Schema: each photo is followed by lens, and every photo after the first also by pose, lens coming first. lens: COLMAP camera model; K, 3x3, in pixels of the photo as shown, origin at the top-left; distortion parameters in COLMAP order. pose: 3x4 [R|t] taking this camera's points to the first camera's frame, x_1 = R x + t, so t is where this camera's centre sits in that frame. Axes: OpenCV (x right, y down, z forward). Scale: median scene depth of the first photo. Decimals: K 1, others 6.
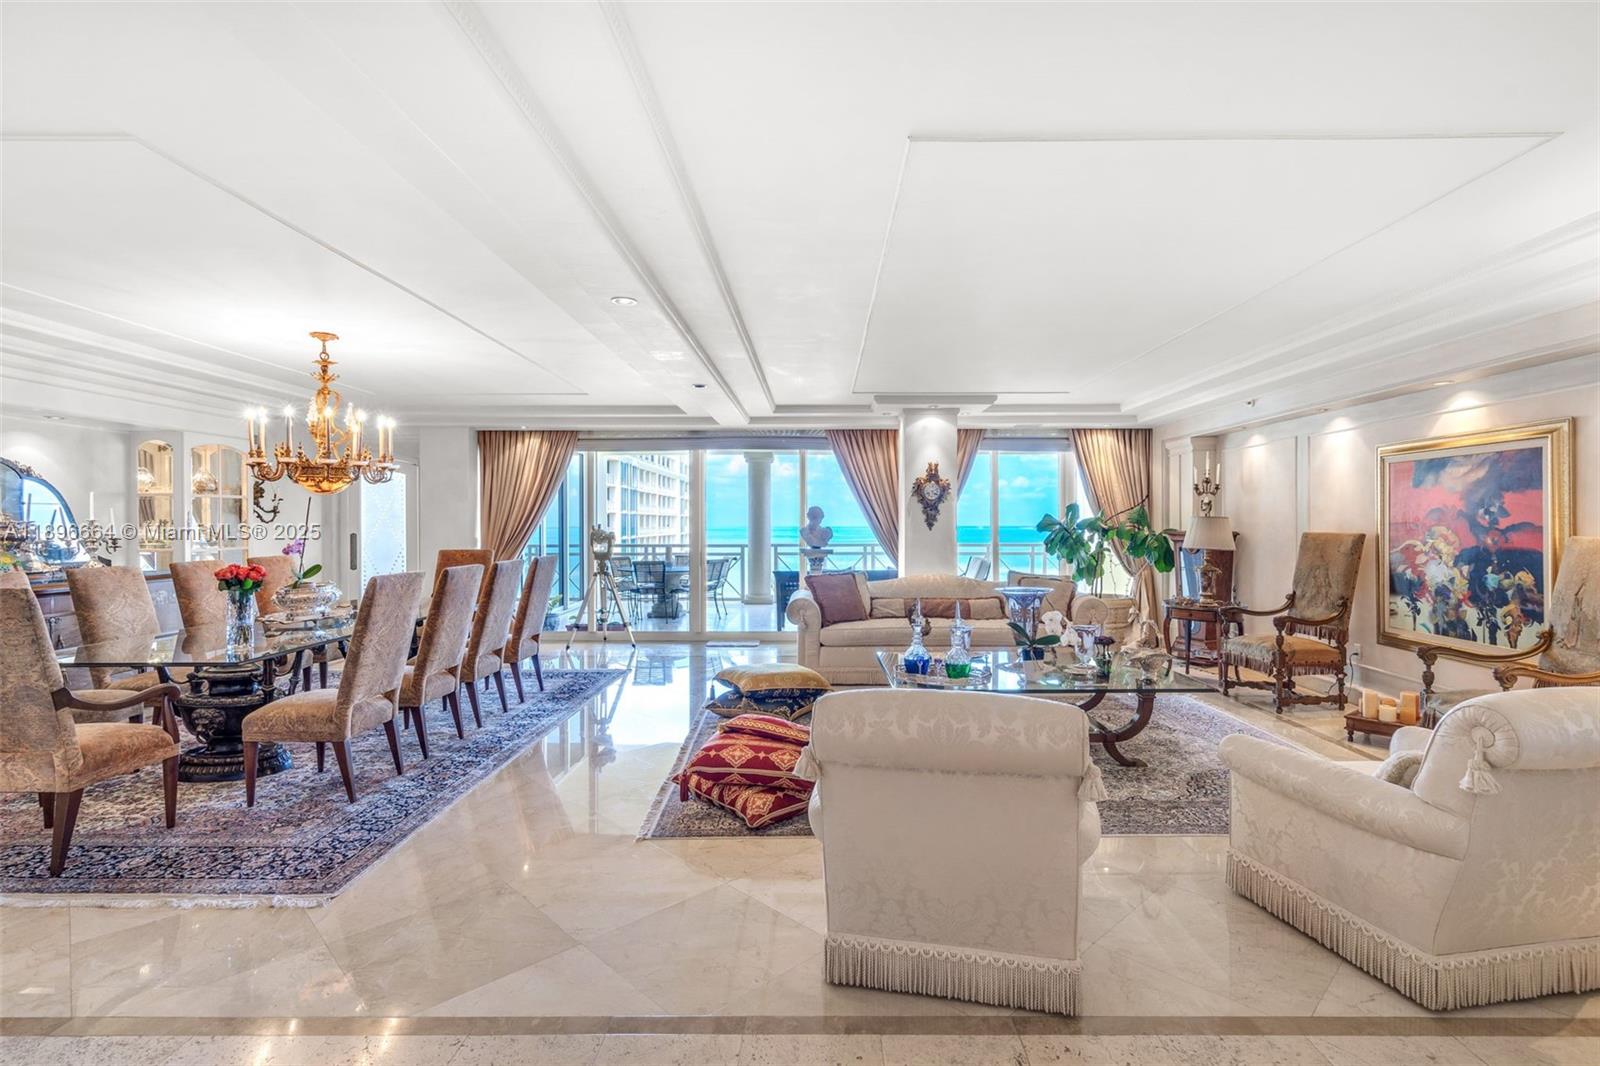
lens RADIAL K [[755.9, 0, 822.7], [0, 755.9, 527.1], [0, 0, 1]] dist [-0.001088, 0.000776]
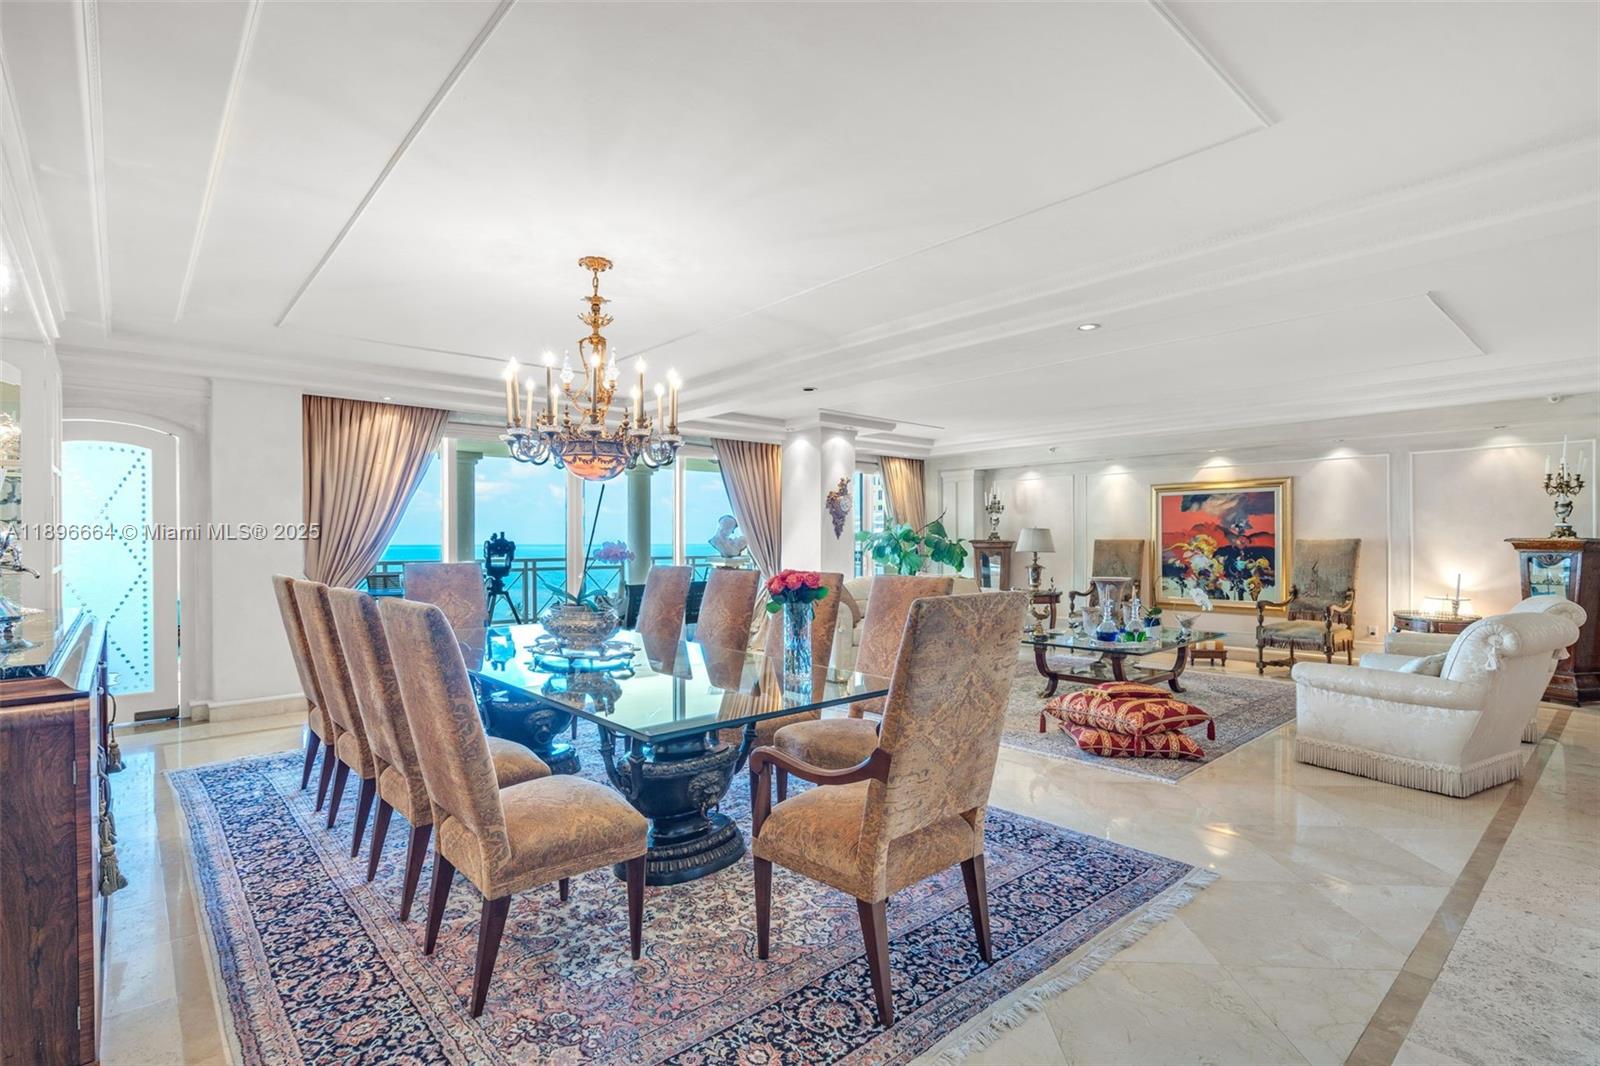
lens RADIAL K [[755.9, 0, 801.7], [0, 755.9, 546.0], [0, 0, 1]] dist [-0.001088, 0.000776]
pose [[0.750939, -0.003804, 0.660361, -1.007626], [0.003809, 0.999992, 0.001429, 0.019288], [-0.660360, 0.001442, 0.750947, 0.327240]]
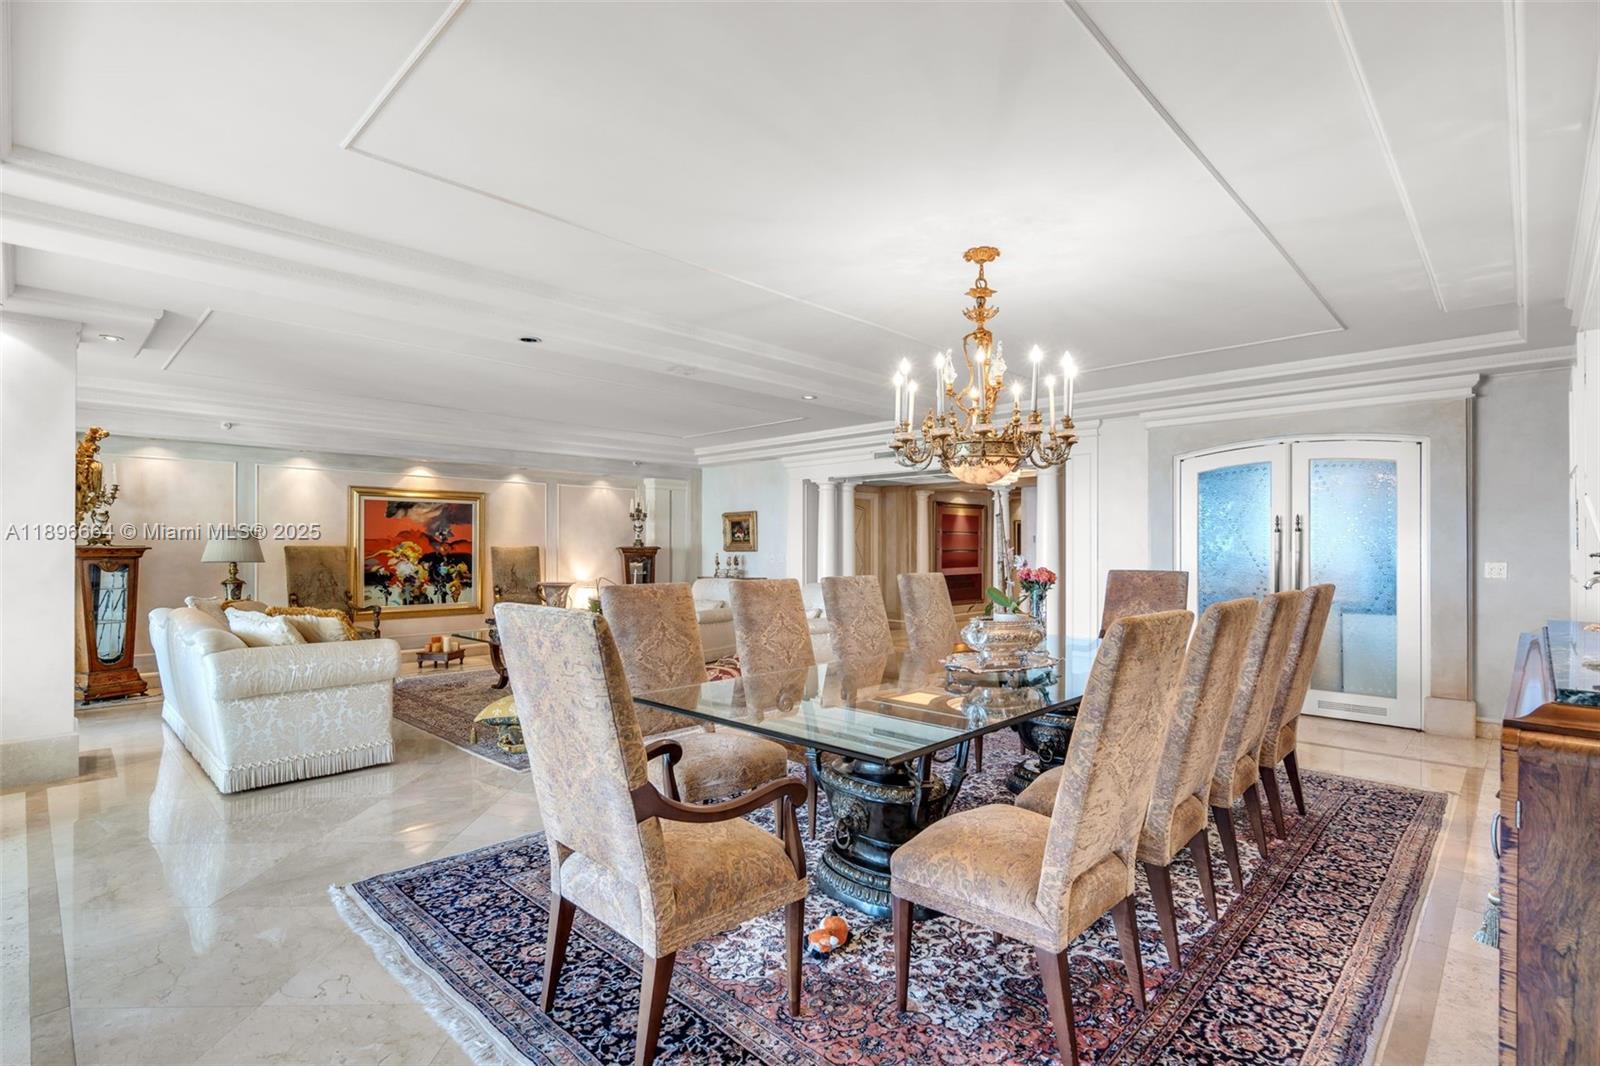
lens RADIAL K [[755.9, 0, 793.3], [0, 755.9, 547.1], [0, 0, 1]] dist [-0.001088, 0.000776]
pose [[-0.706356, 0.001735, 0.707854, -1.040690], [0.004304, 0.999989, 0.001845, 0.012639], [-0.707843, 0.004350, -0.706356, 1.633641]]
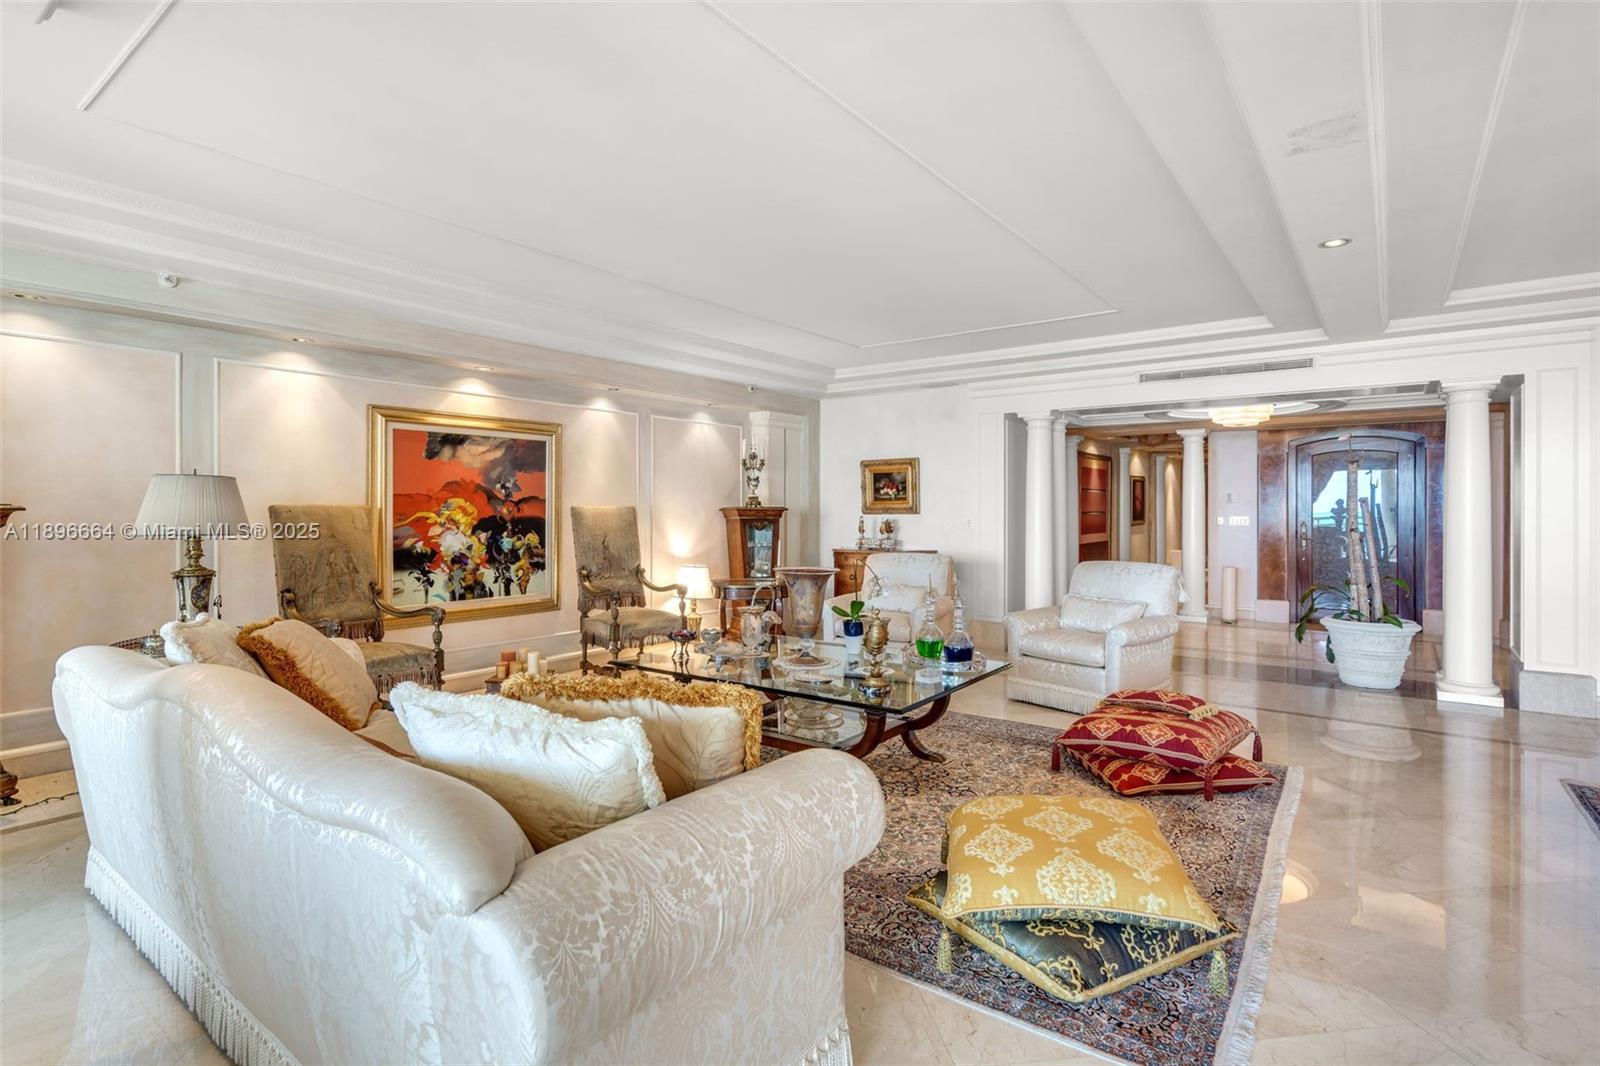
lens RADIAL K [[785.8, 0, 786.3], [0, 785.8, 511.2], [0, 0, 1]] dist [0.000814, -0.000281]
pose [[-0.788910, -0.000367, 0.614508, -0.233197], [0.003635, 0.999980, 0.005263, 0.013249], [-0.614497, 0.006386, -0.788893, 1.628989]]
